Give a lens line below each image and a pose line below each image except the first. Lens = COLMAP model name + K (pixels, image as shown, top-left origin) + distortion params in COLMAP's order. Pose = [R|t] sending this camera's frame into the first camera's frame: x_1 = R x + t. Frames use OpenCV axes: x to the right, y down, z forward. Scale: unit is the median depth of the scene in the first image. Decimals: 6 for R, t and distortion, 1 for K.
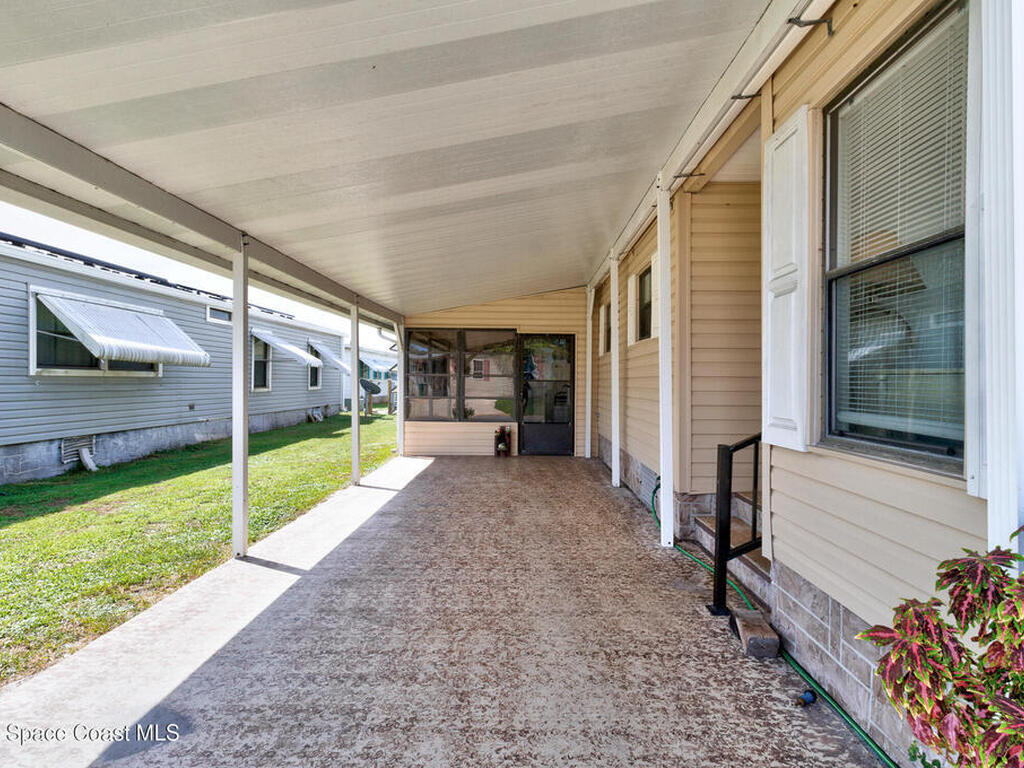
lens RADIAL K [[544.3, 0, 508.1], [0, 544.3, 384.9], [0, 0, 1]] dist [-0.000652, 0.000816]
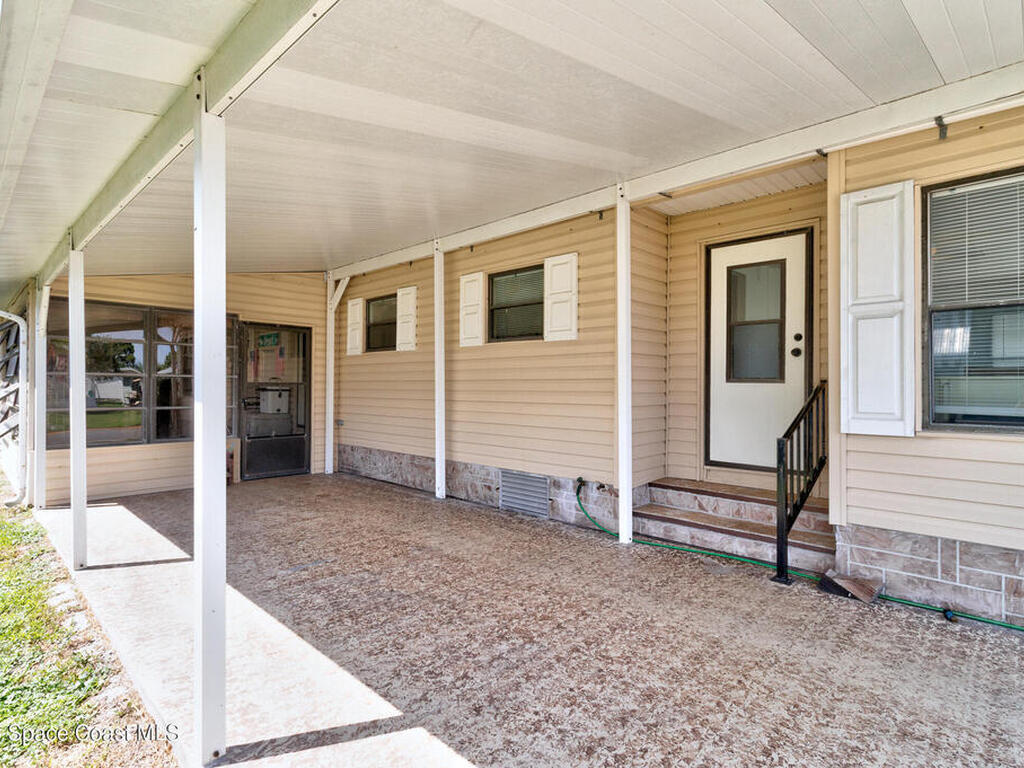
lens RADIAL K [[544.3, 0, 510.2], [0, 544.3, 379.0], [0, 0, 1]] dist [-0.000652, 0.000816]
pose [[0.676181, 0.003412, 0.736728, -0.742578], [0.006061, 0.999930, -0.010194, -0.008455], [-0.736711, 0.011358, 0.676113, 0.540525]]
